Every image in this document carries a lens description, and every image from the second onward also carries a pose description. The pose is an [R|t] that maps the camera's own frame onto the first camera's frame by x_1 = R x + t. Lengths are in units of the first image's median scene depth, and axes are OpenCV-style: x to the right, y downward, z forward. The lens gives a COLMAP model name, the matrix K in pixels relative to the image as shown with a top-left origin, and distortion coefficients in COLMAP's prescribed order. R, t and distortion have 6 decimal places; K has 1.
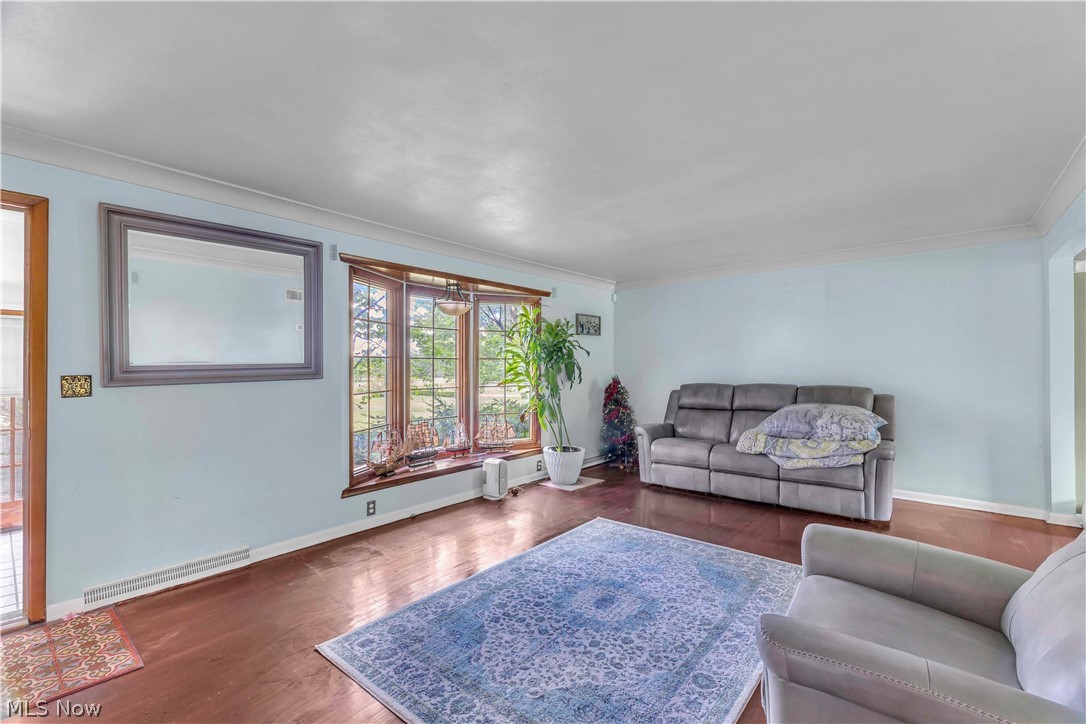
lens RADIAL K [[475.7, 0, 552.1], [0, 475.7, 363.0], [0, 0, 1]] dist [0.011835, 0.000157]
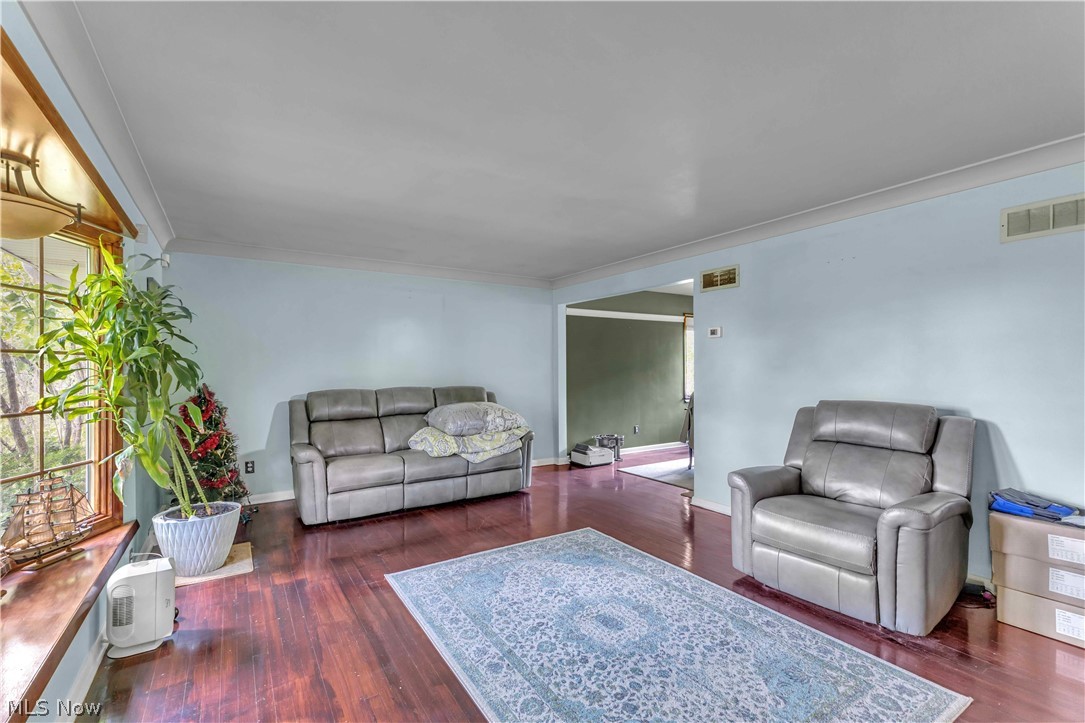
lens RADIAL K [[475.3, 0, 547.0], [0, 475.3, 369.9], [0, 0, 1]] dist [0.011835, 0.000157]
pose [[0.299746, 0.002309, 0.954016, -0.573433], [-0.006711, 0.999977, -0.000311, 0.008860], [-0.953996, -0.006309, 0.299754, 0.597397]]
